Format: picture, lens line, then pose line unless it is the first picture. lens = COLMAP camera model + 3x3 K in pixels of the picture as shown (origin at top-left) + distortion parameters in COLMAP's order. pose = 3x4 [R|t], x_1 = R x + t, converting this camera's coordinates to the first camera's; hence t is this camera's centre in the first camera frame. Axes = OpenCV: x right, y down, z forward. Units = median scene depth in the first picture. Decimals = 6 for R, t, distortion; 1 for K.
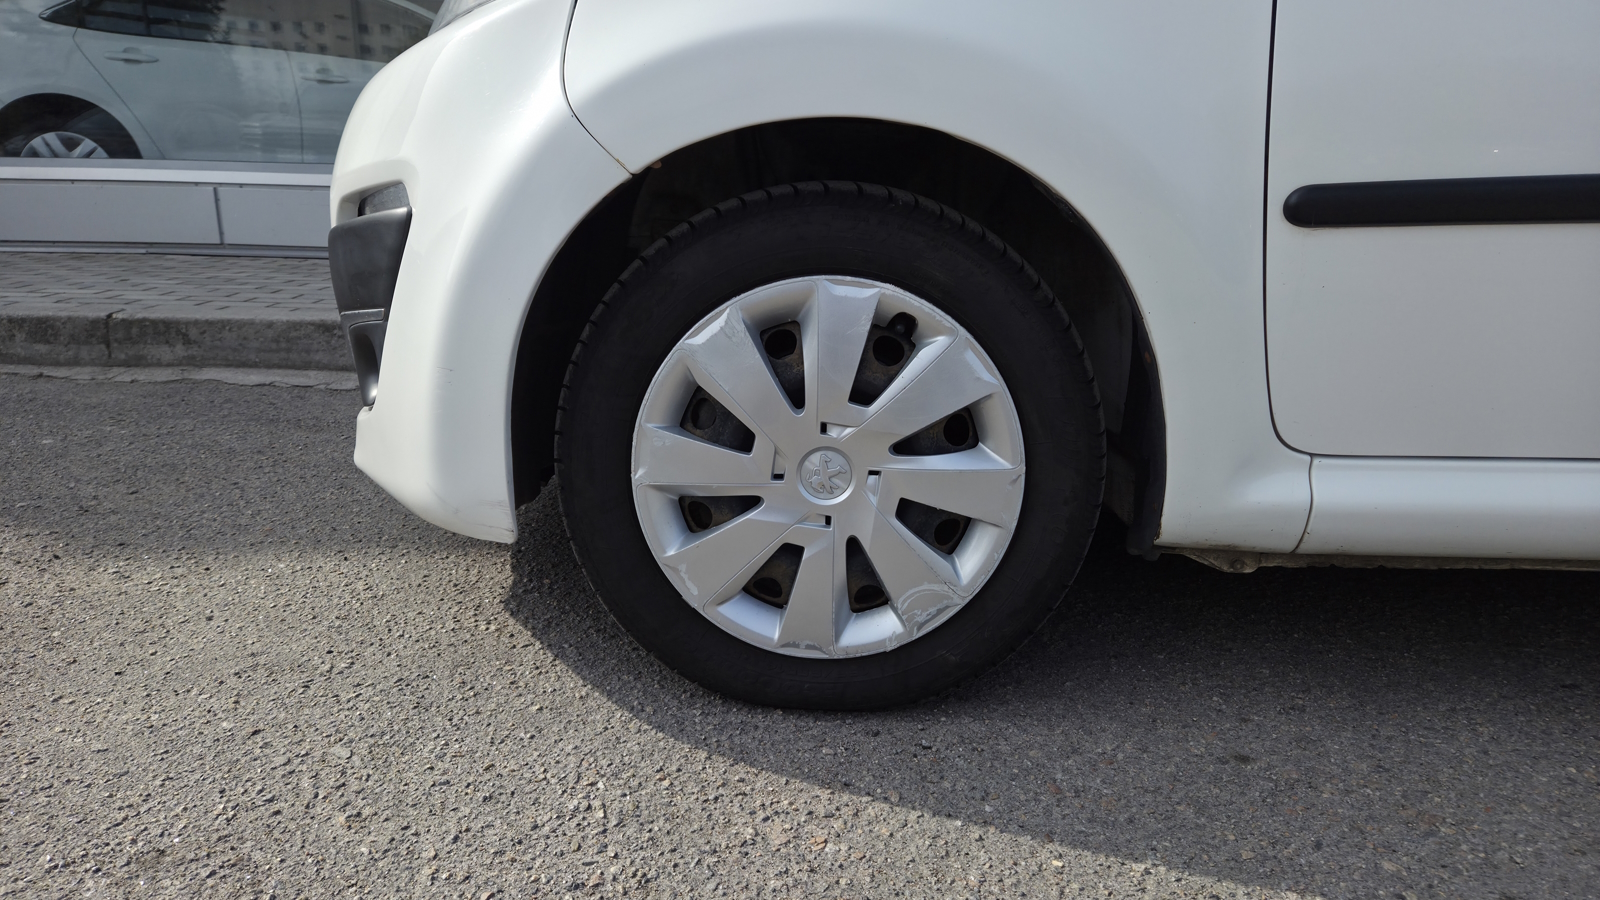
lens RADIAL K [[1126.5, 0, 802.9], [0, 1126.5, 518.1], [0, 0, 1]] dist [0.093593, -0.100478]
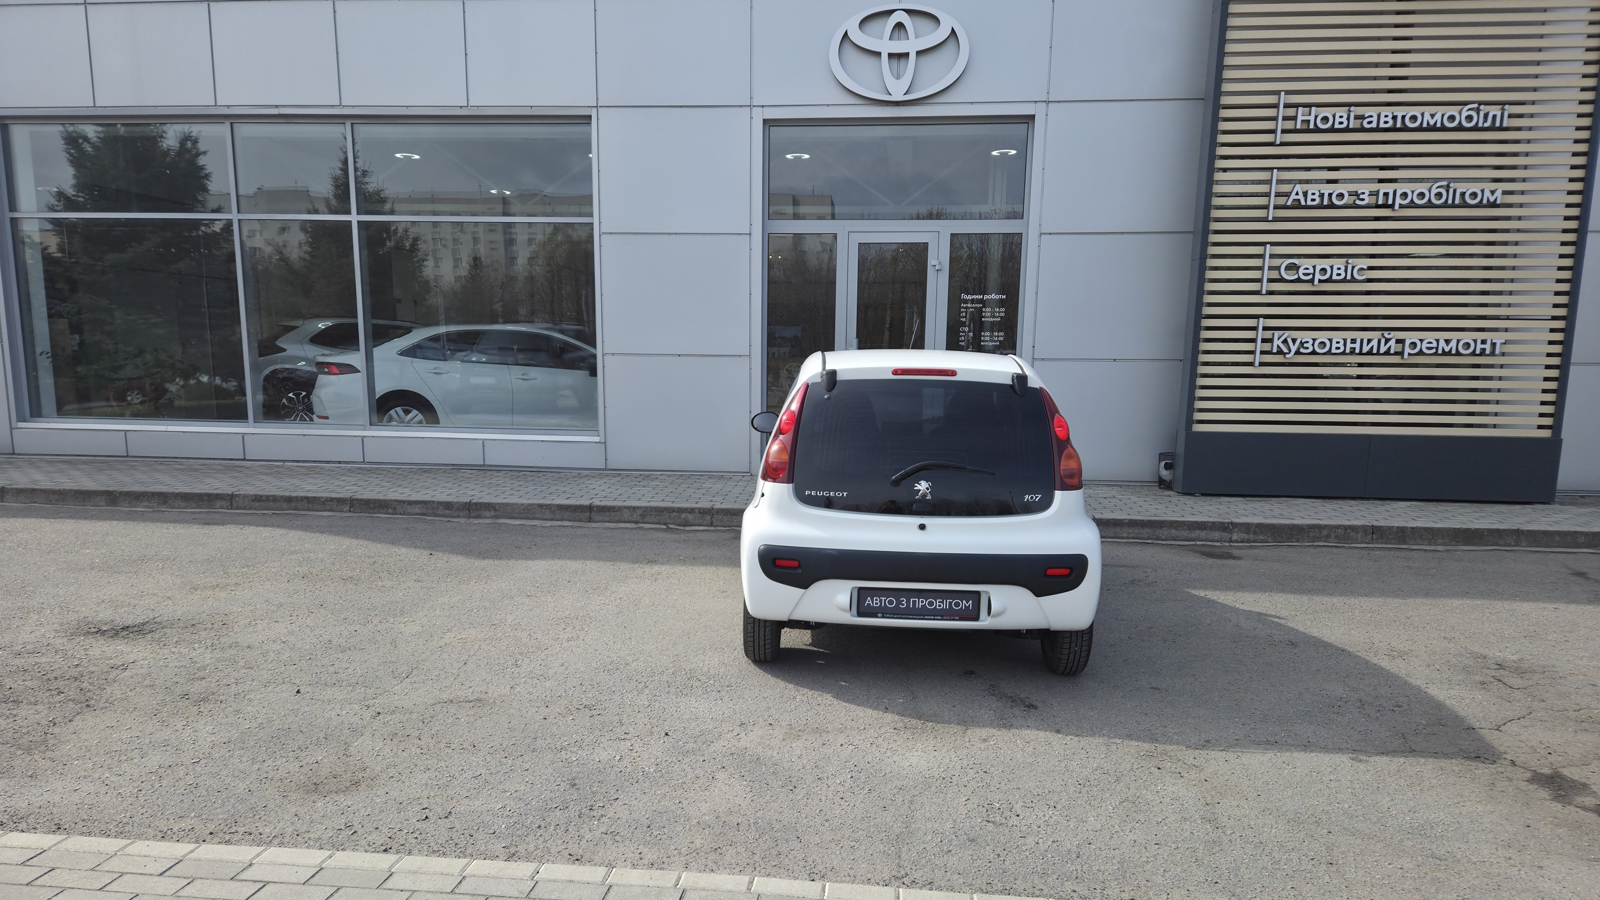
lens RADIAL K [[1126.5, 0, 790.3], [0, 1126.5, 547.3], [0, 0, 1]] dist [0.093593, -0.100478]
pose [[0.994103, 0.014335, -0.107484, 1.262084], [-0.026129, 0.993683, -0.109140, 0.567403], [0.105241, 0.111305, 0.988198, -4.233125]]
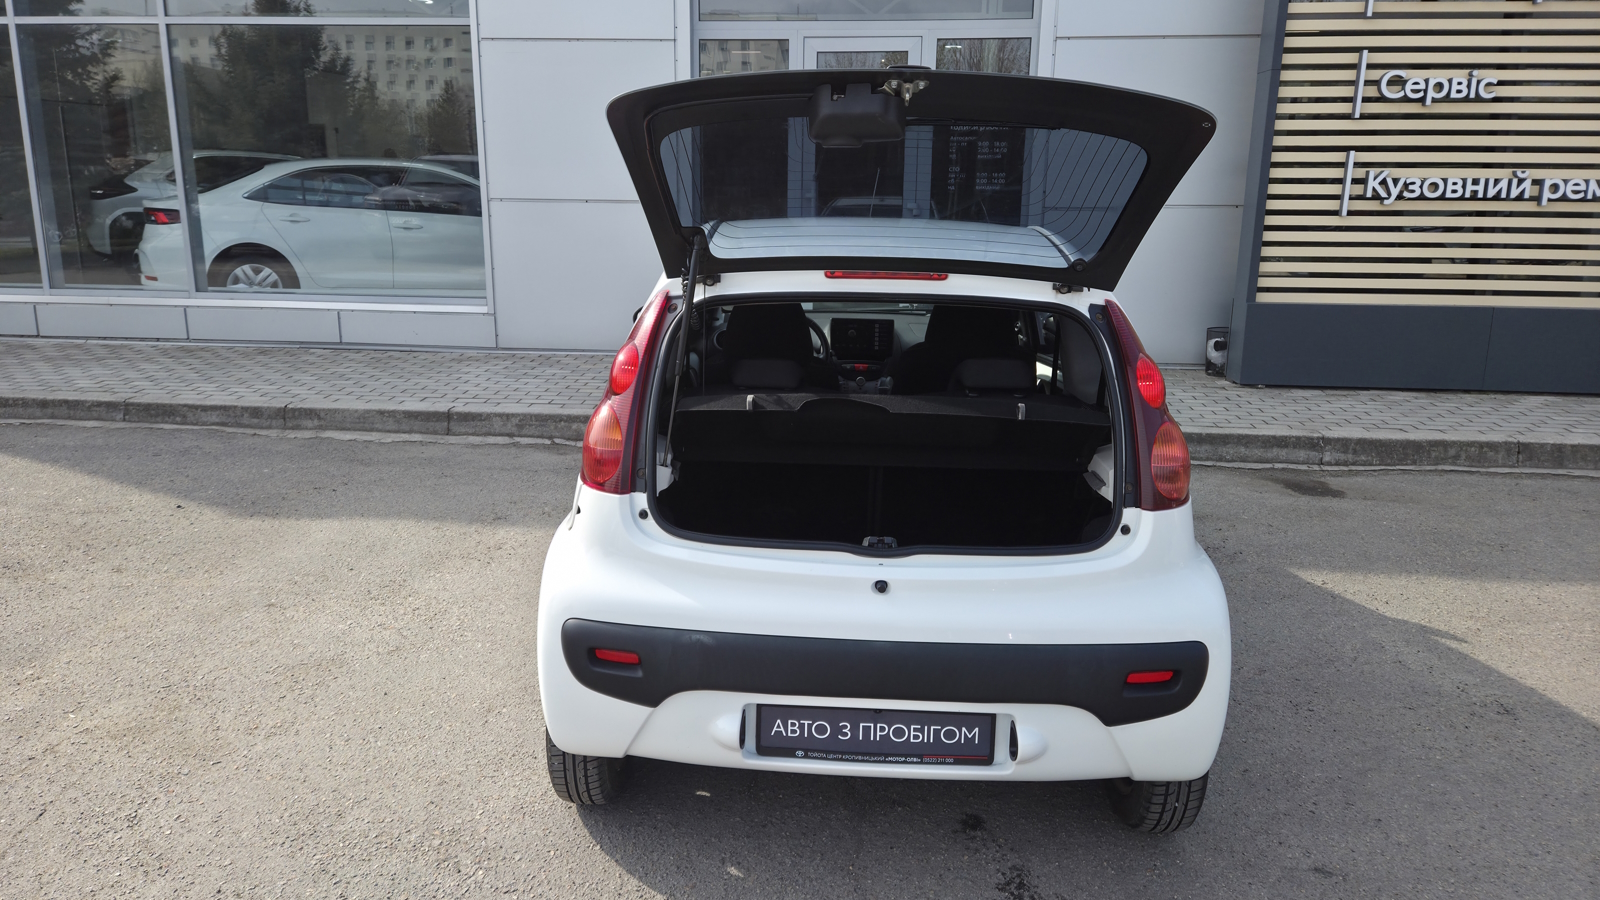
lens RADIAL K [[1126.5, 0, 781.9], [0, 1126.5, 426.5], [0, 0, 1]] dist [0.093593, -0.100478]
pose [[0.994698, 0.013657, -0.101927, 1.315990], [-0.020269, 0.997736, -0.064118, -0.040693], [0.100820, 0.065844, 0.992723, -2.500383]]
